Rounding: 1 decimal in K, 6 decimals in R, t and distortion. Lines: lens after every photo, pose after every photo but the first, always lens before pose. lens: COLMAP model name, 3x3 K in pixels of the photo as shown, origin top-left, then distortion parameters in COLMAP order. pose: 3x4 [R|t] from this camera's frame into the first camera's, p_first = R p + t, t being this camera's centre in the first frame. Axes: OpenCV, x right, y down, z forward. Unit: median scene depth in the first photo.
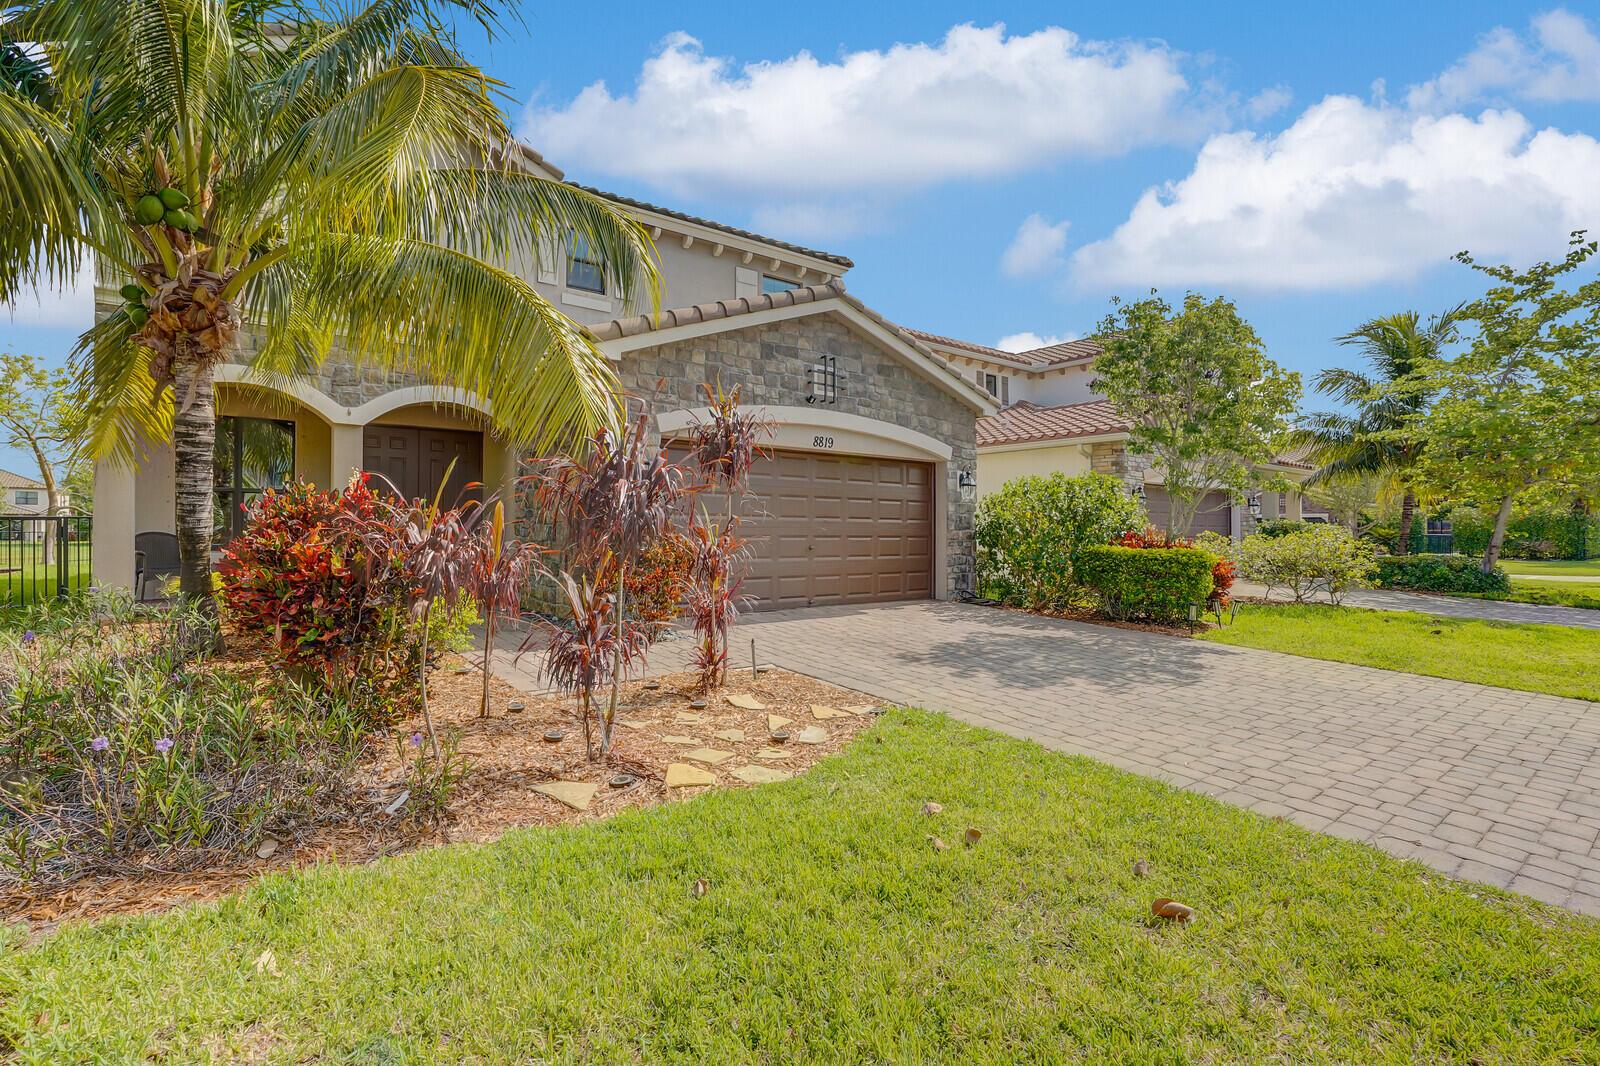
lens RADIAL K [[774.9, 0, 800.0], [0, 774.9, 533.0], [0, 0, 1]] dist [-0.033667, 0.000421]
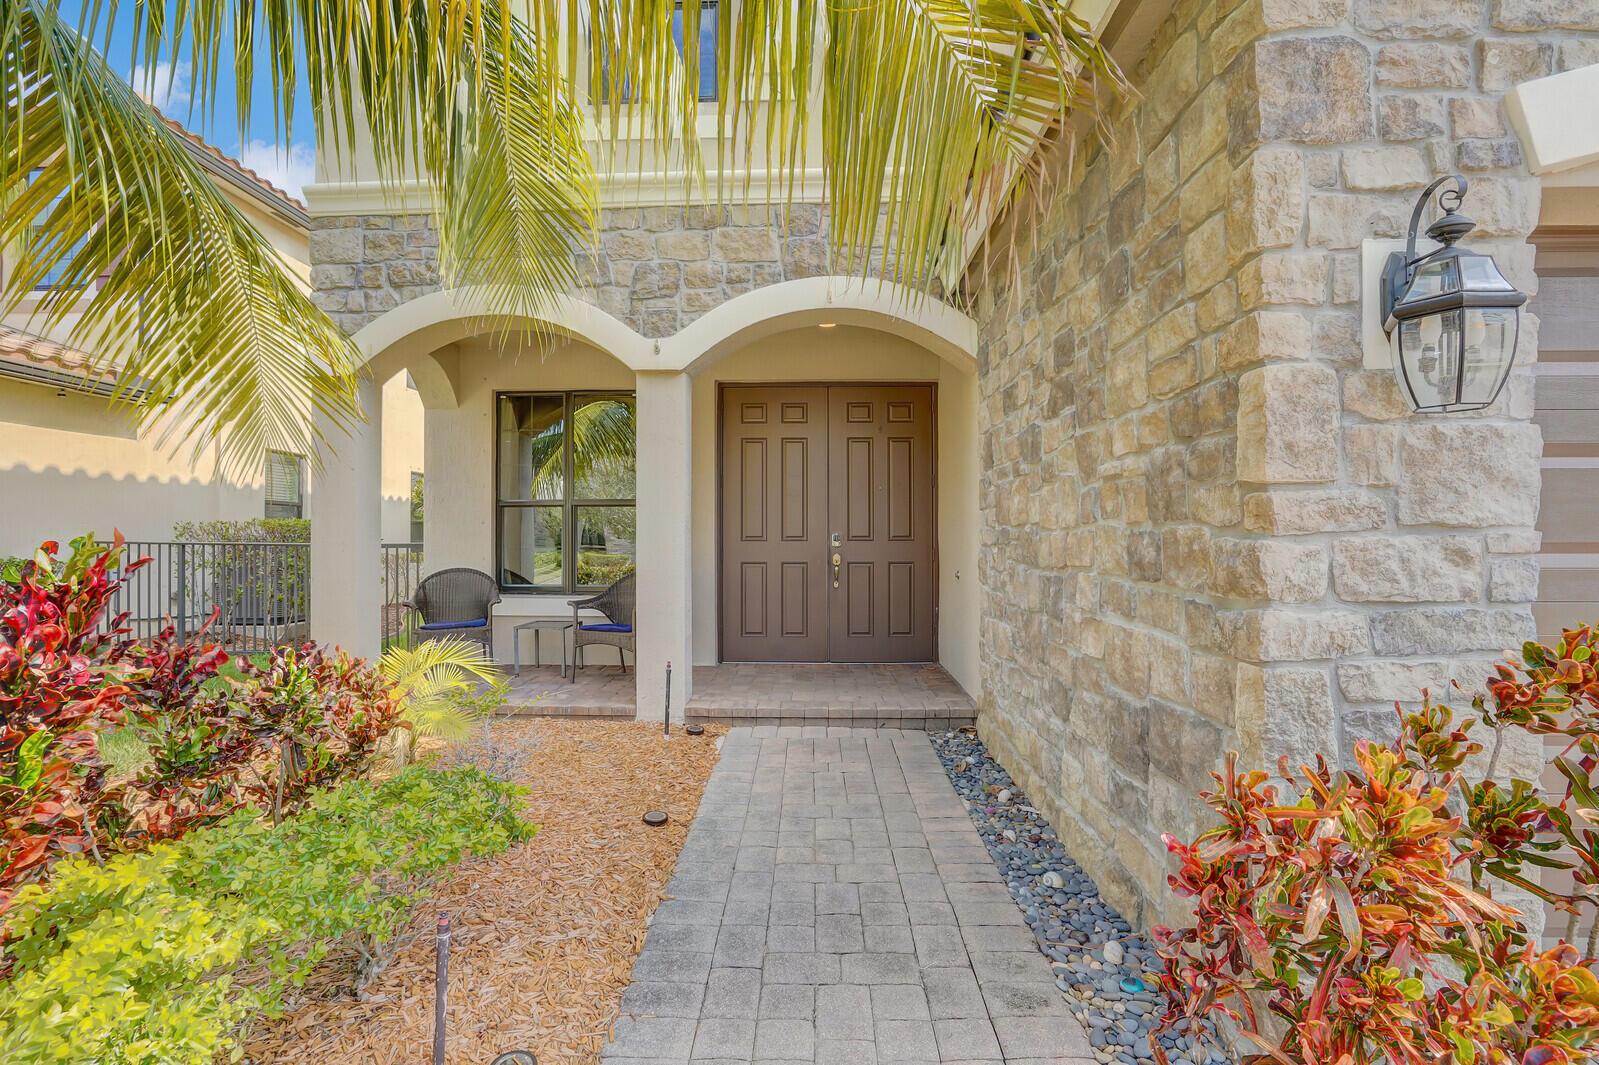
lens RADIAL K [[774.8, 0, 799.5], [0, 774.8, 532.5], [0, 0, 1]] dist [-0.001537, -0.000088]
pose [[0.788390, -0.012339, -0.615052, -0.180322], [0.010612, 0.999923, -0.006457, -0.026791], [0.615085, -0.001436, 0.788460, 0.606416]]
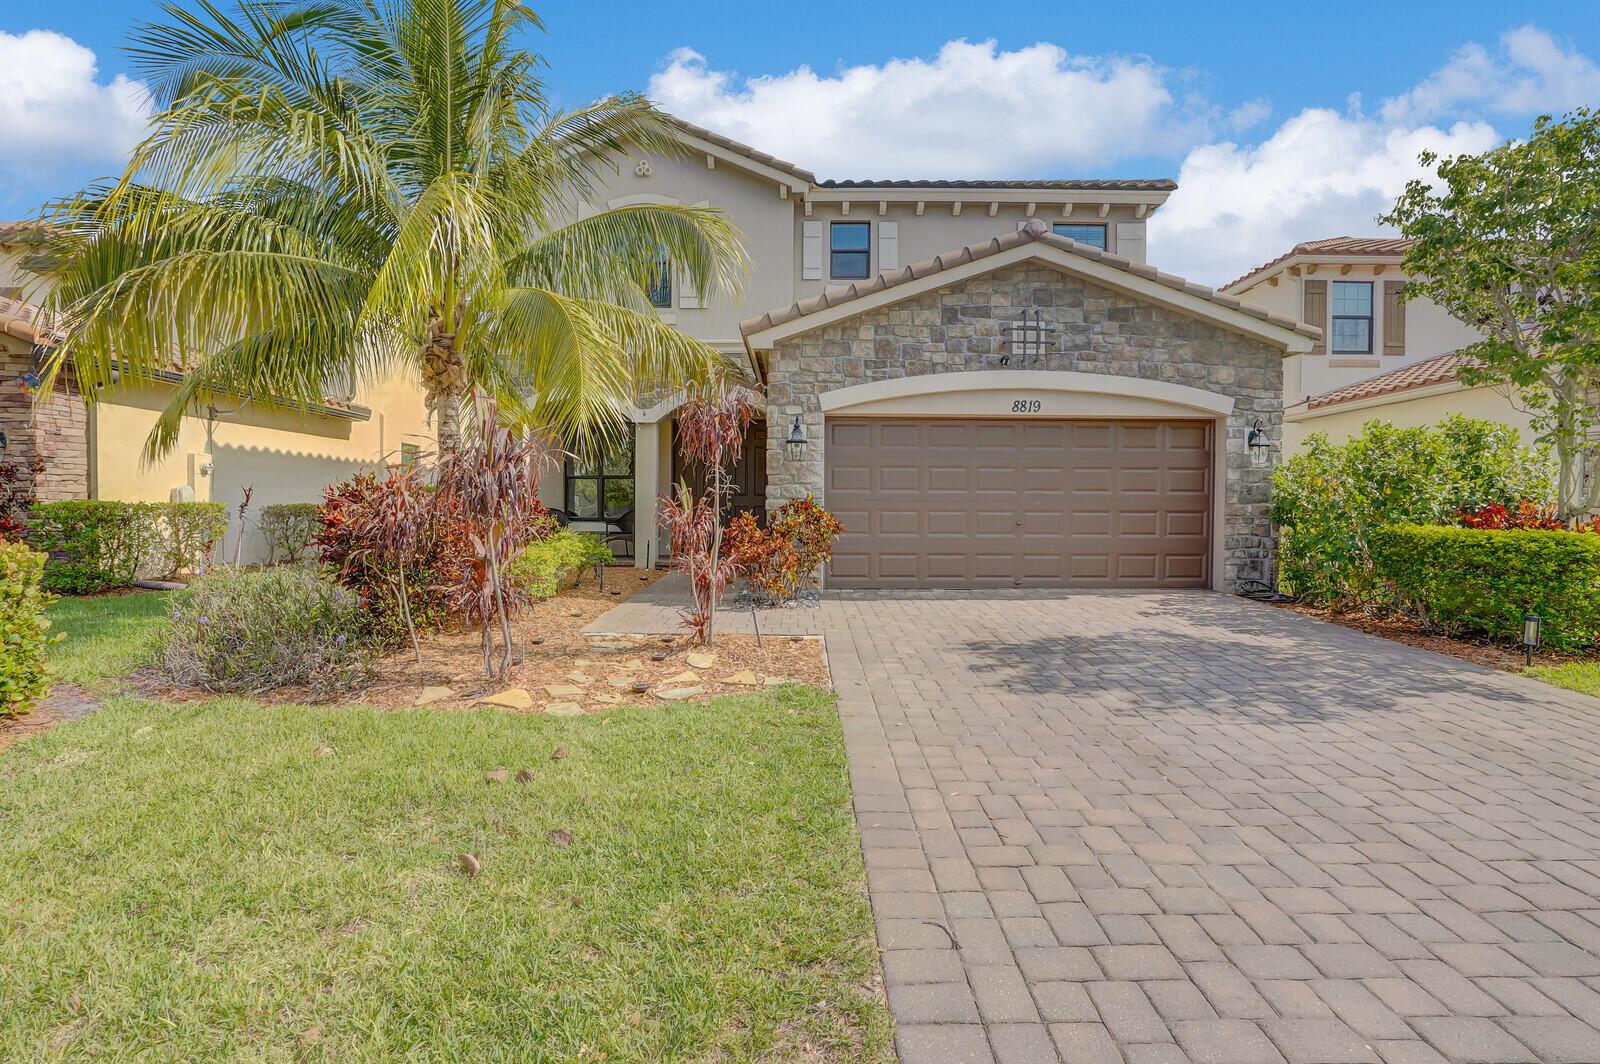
lens RADIAL K [[775.3, 0, 800.0], [0, 775.3, 532.0], [0, 0, 1]] dist [-0.001537, -0.000088]
pose [[0.799213, 0.016380, -0.600825, 0.366221], [-0.000463, 0.999645, 0.026636, 0.004818], [0.601048, -0.021009, 0.798937, 0.118323]]
